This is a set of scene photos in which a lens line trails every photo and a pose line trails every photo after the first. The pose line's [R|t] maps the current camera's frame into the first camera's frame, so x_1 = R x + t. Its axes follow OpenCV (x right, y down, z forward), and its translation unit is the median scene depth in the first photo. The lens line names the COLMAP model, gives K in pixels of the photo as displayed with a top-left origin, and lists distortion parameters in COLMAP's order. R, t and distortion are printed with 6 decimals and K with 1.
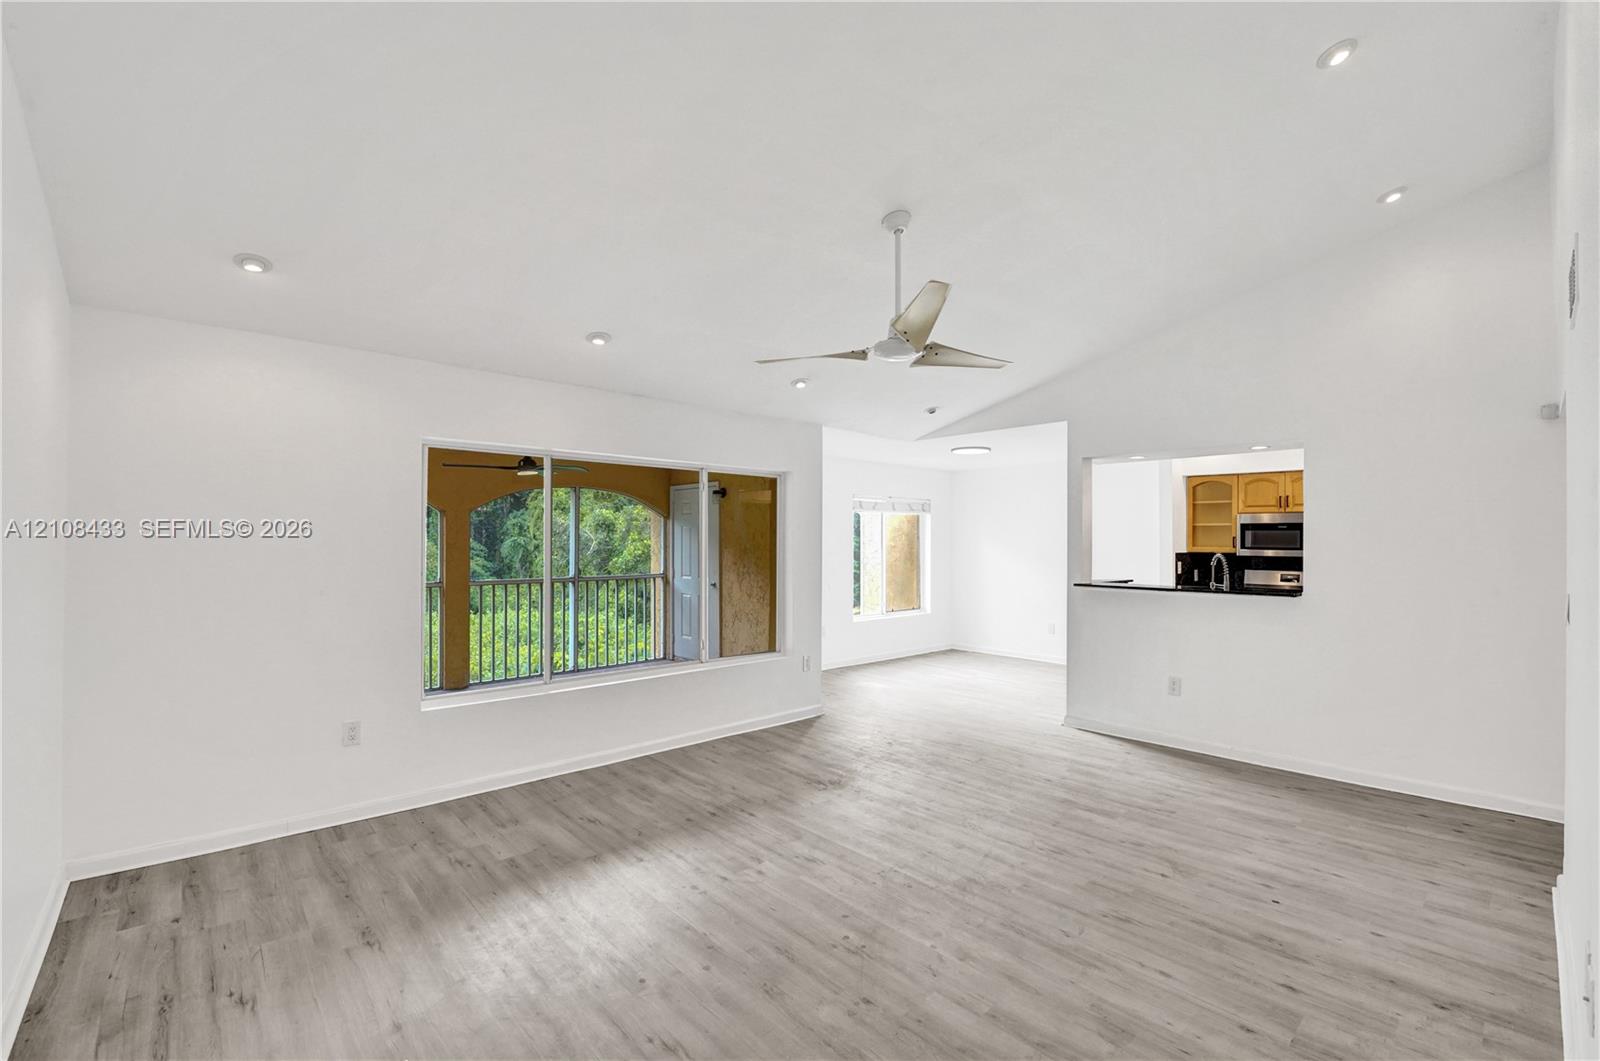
lens RADIAL K [[690.6, 0, 794.8], [0, 690.6, 521.3], [0, 0, 1]] dist [-0.020696, 0.000237]
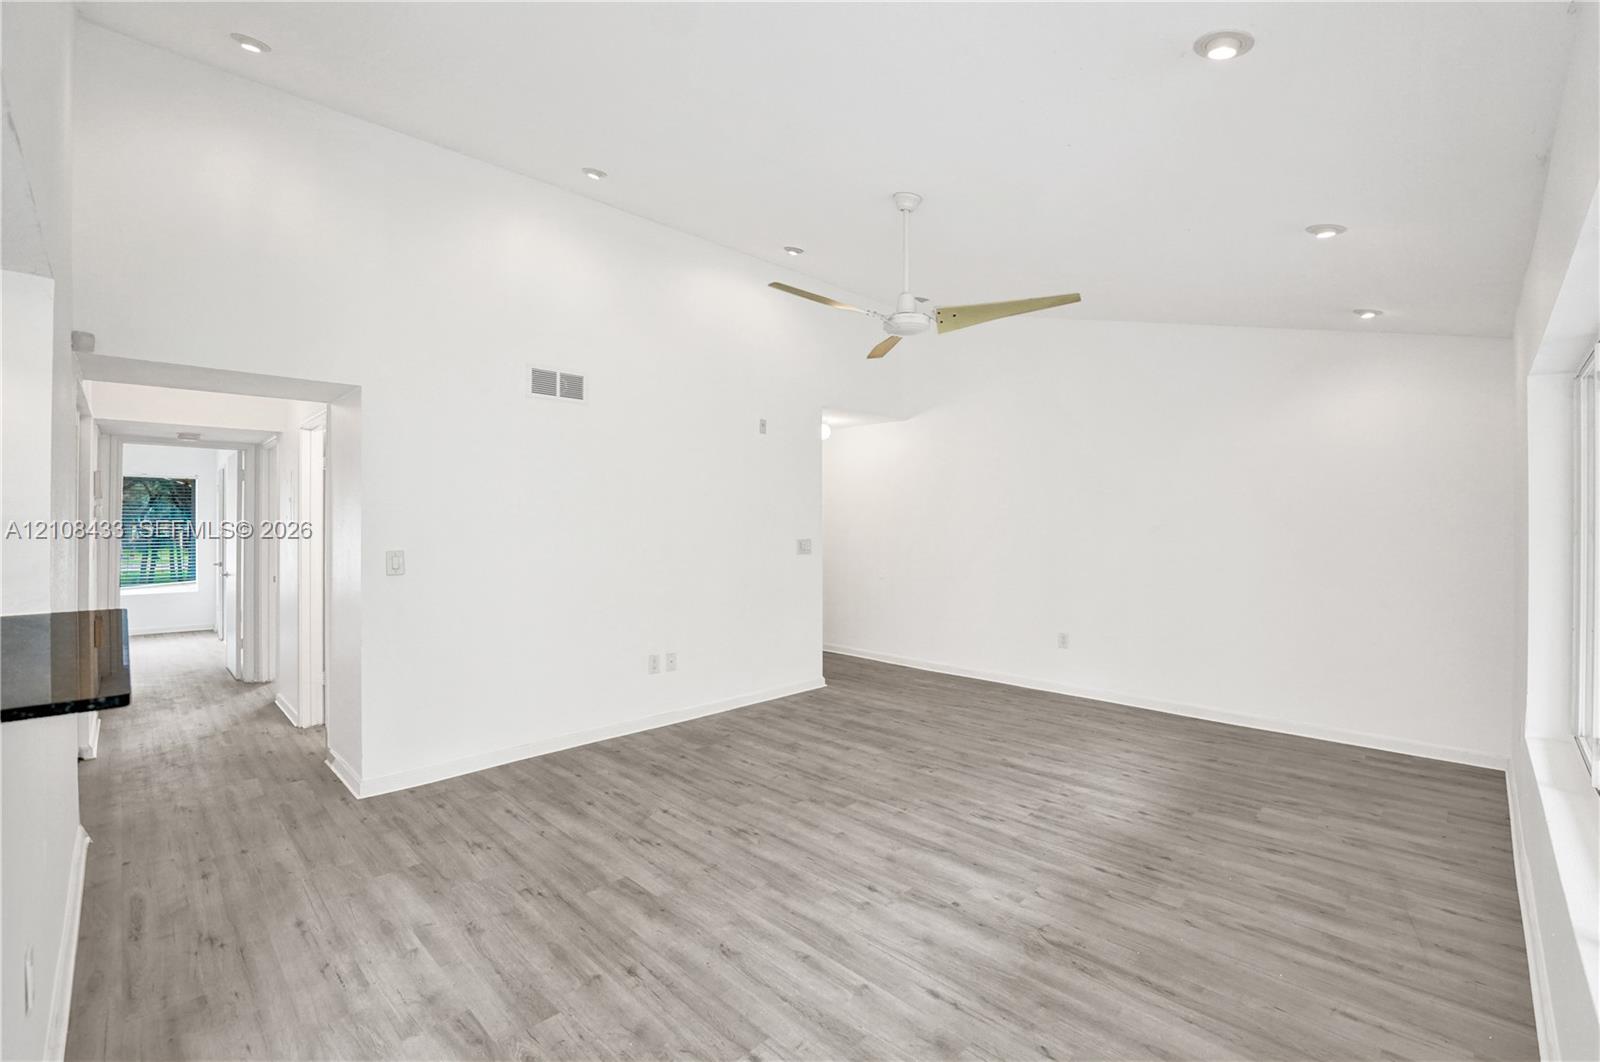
lens RADIAL K [[690.6, 0, 794.8], [0, 690.6, 521.8], [0, 0, 1]] dist [-0.020696, 0.000237]
pose [[-0.998883, -0.007112, -0.046715, 0.356177], [-0.005631, 0.999480, -0.031760, 0.075009], [0.046917, -0.031462, -0.998403, 1.984302]]
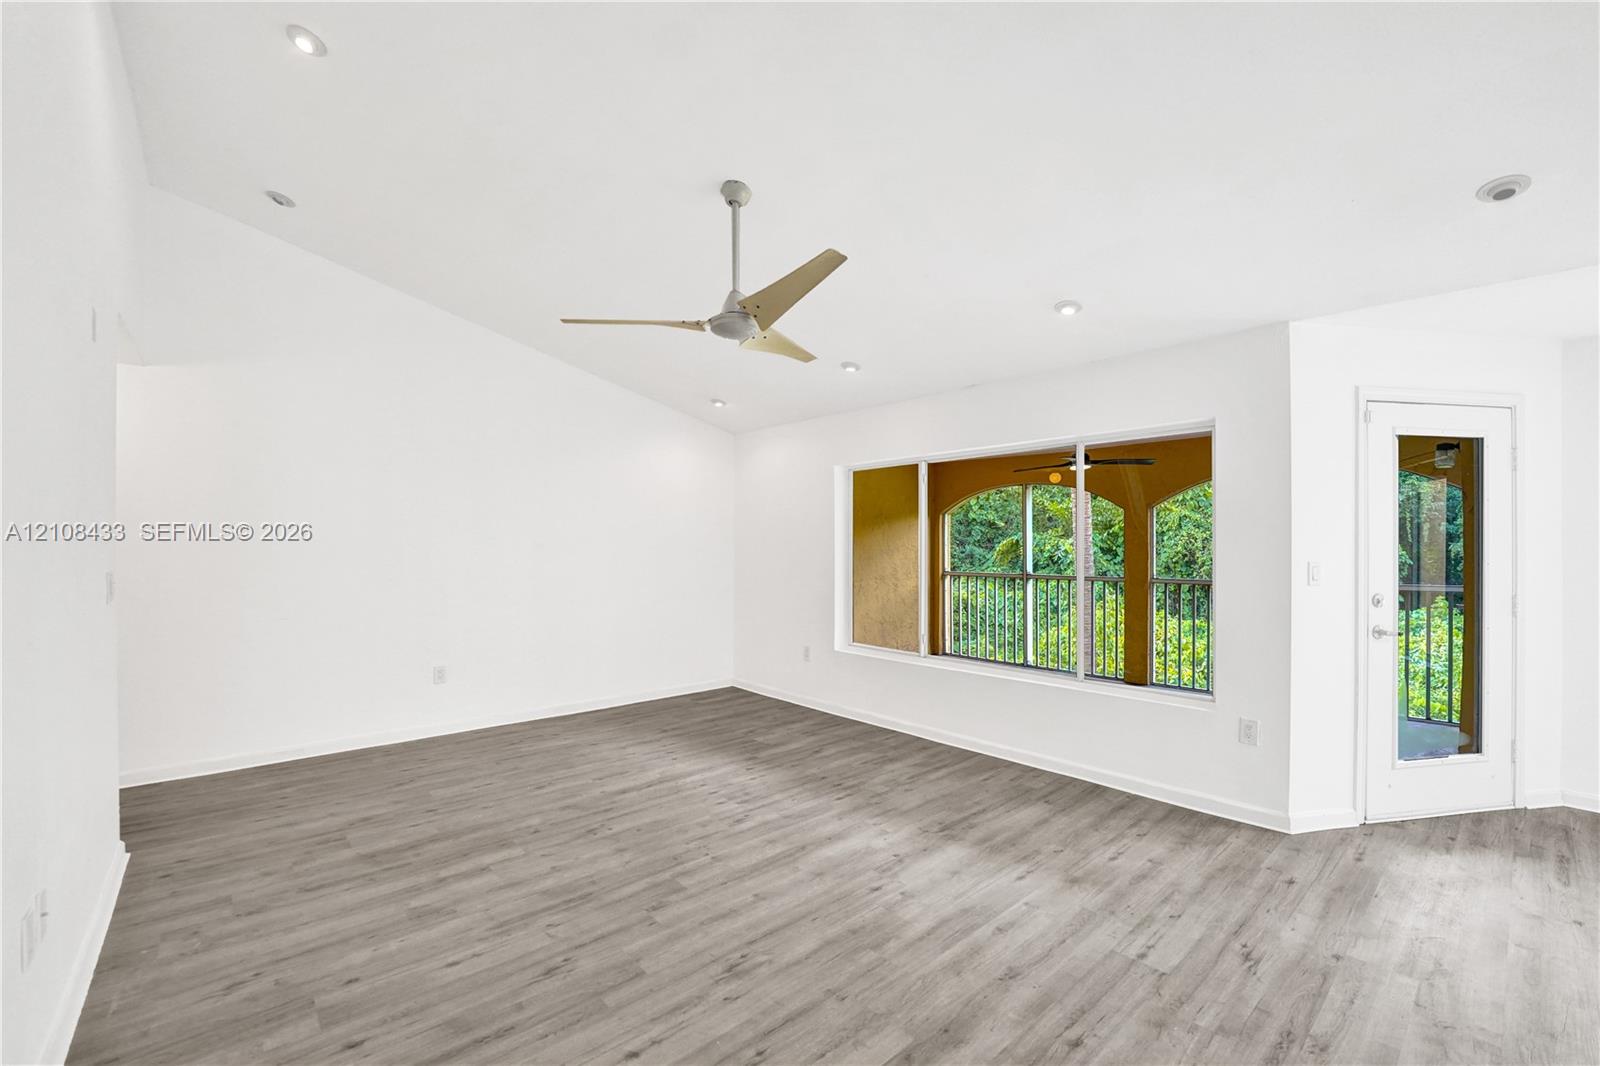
lens RADIAL K [[663.3, 0, 784.6], [0, 663.3, 545.2], [0, 0, 1]] dist [-0.022645, 0.000286]
pose [[-0.026225, -0.005170, -0.999643, 1.047600], [0.030844, 0.999506, -0.005978, 0.059119], [0.999180, -0.030990, -0.026053, 1.080194]]
